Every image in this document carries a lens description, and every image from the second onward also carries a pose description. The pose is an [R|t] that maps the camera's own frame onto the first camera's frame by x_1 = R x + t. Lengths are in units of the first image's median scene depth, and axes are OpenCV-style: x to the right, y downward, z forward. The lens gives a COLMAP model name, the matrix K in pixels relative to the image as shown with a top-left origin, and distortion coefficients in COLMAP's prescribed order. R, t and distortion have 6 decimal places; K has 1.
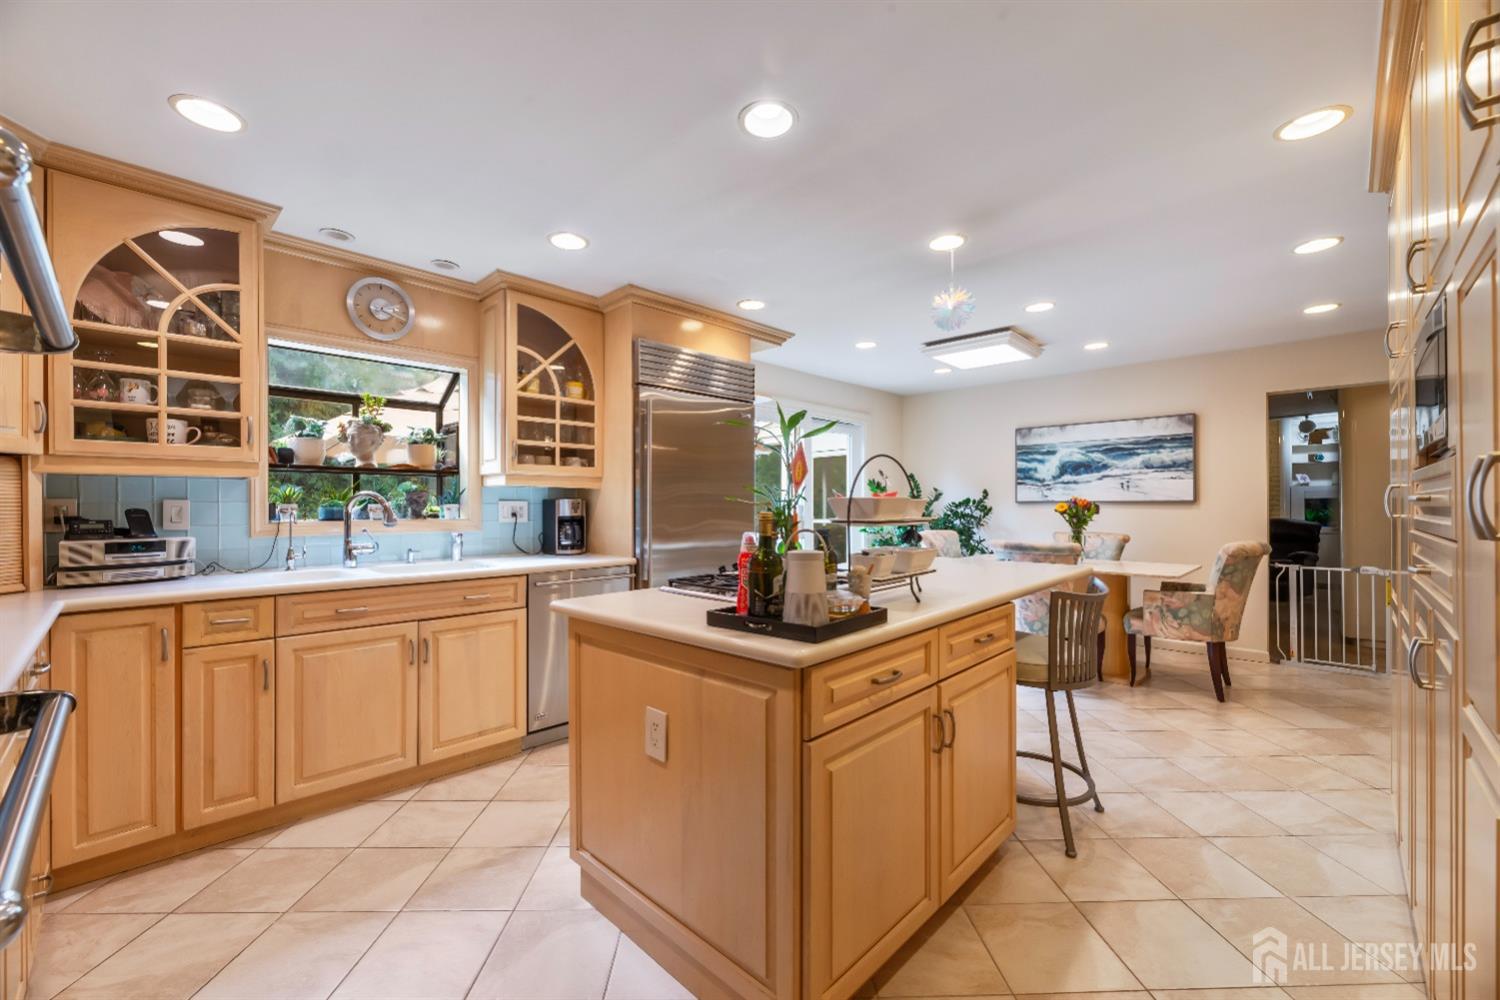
lens RADIAL K [[612.4, 0, 748.8], [0, 612.4, 501.6], [0, 0, 1]] dist [-0.000602, 0.000396]
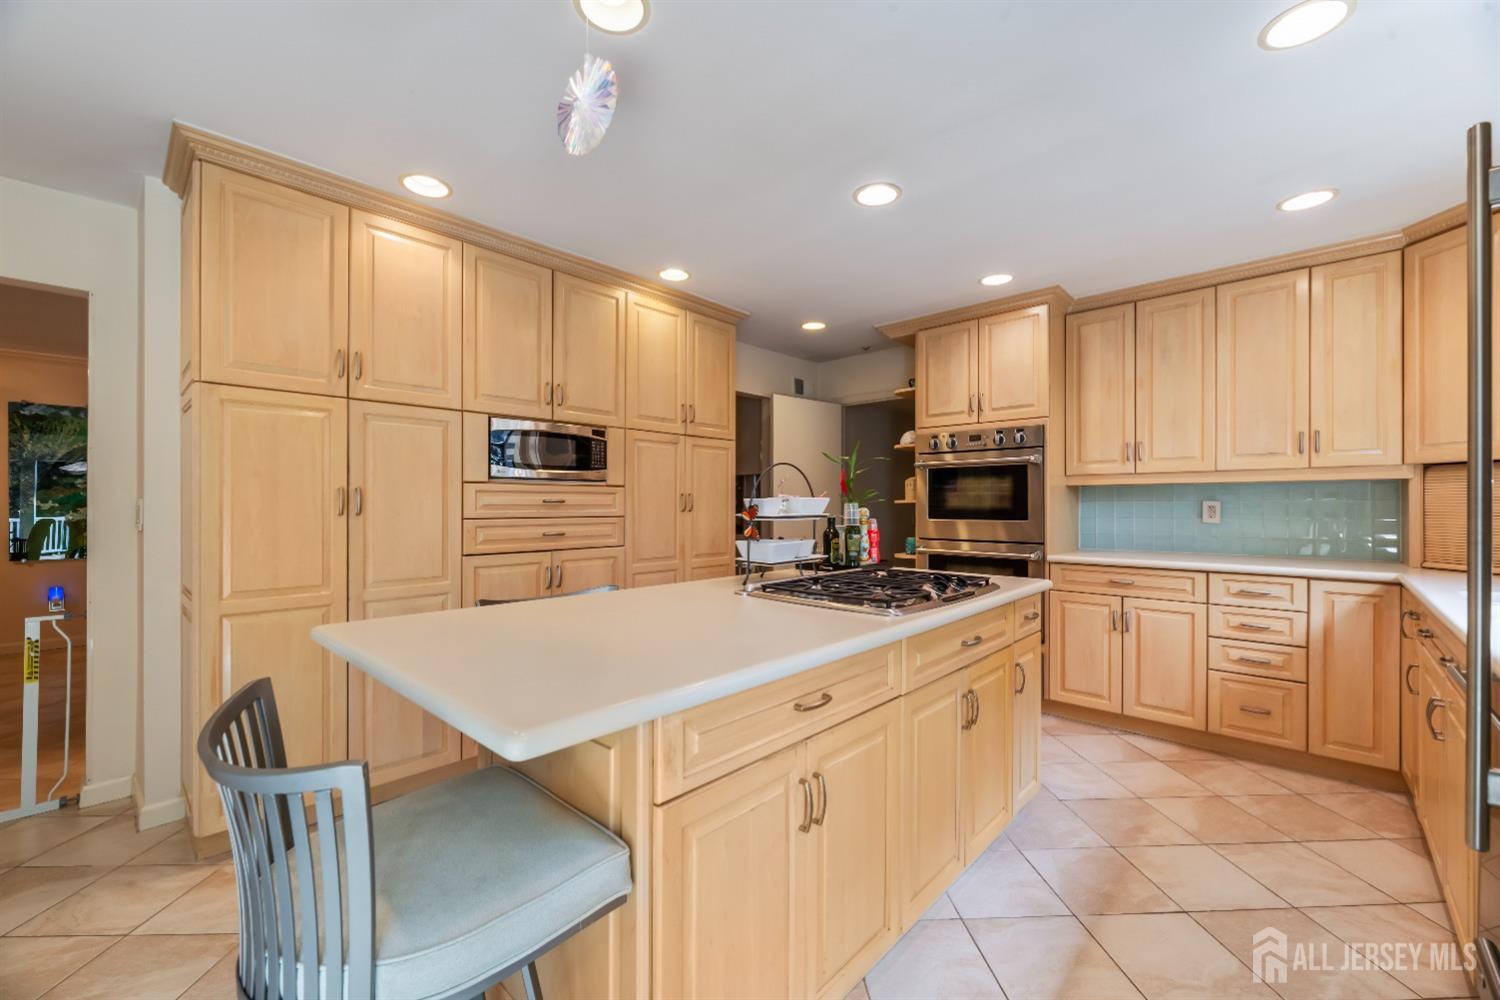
lens RADIAL K [[612.4, 0, 753.6], [0, 612.4, 506.8], [0, 0, 1]] dist [-0.000602, 0.000396]
pose [[-0.999901, 0.003363, -0.013674, 0.278551], [0.003475, 0.999961, -0.008142, 0.017752], [0.013646, -0.008189, -0.999873, 2.081836]]
